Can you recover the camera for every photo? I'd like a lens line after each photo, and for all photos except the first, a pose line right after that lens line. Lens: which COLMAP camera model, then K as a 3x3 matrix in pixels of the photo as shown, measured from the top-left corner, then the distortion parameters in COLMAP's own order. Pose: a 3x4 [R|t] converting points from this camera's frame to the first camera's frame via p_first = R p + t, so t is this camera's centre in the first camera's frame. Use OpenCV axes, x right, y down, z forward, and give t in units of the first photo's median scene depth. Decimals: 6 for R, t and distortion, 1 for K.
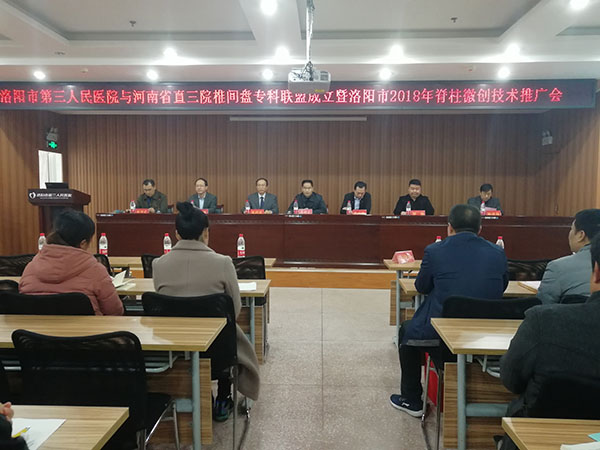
lens RADIAL K [[480.2, 0, 300.0], [0, 480.2, 225.0], [0, 0, 1]] dist [0.035085, 0.012457]
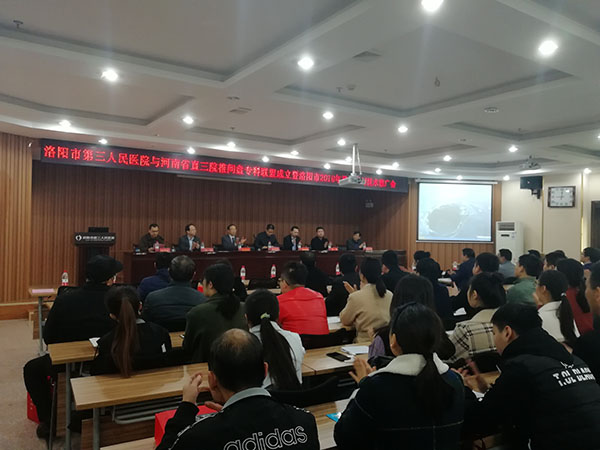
lens RADIAL K [[489.4, 0, 300.0], [0, 489.4, 225.0], [0, 0, 1]] dist [0.000930, 0.000984]
pose [[0.807075, 0.020083, 0.590107, -0.827350], [0.023239, 0.997567, -0.065733, -0.001639], [-0.589992, 0.066764, 0.804644, -0.271687]]
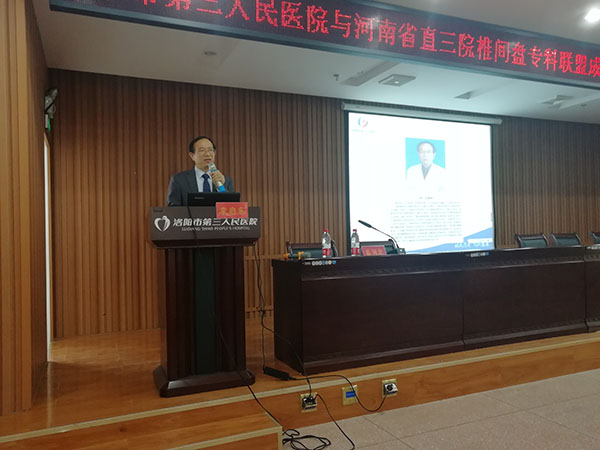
lens RADIAL K [[480.2, 0, 300.0], [0, 480.2, 225.0], [0, 0, 1]] dist [0.035085, 0.012457]
pose [[0.890811, -0.016994, 0.454055, -0.637575], [0.056243, 0.995739, -0.073075, -0.024449], [-0.450879, 0.090634, 0.887972, 0.602775]]
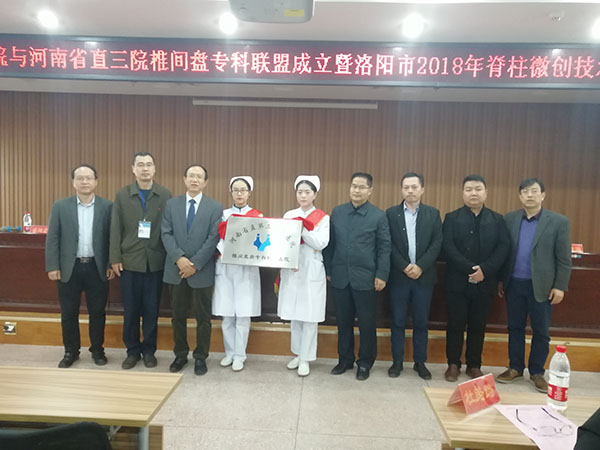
lens RADIAL K [[480.2, 0, 300.0], [0, 480.2, 225.0], [0, 0, 1]] dist [0.035085, 0.012457]
pose [[0.999663, 0.025799, -0.003000, 0.034299], [-0.025810, 0.999660, -0.003681, -0.042878], [0.002904, 0.003757, 0.999989, 0.336691]]
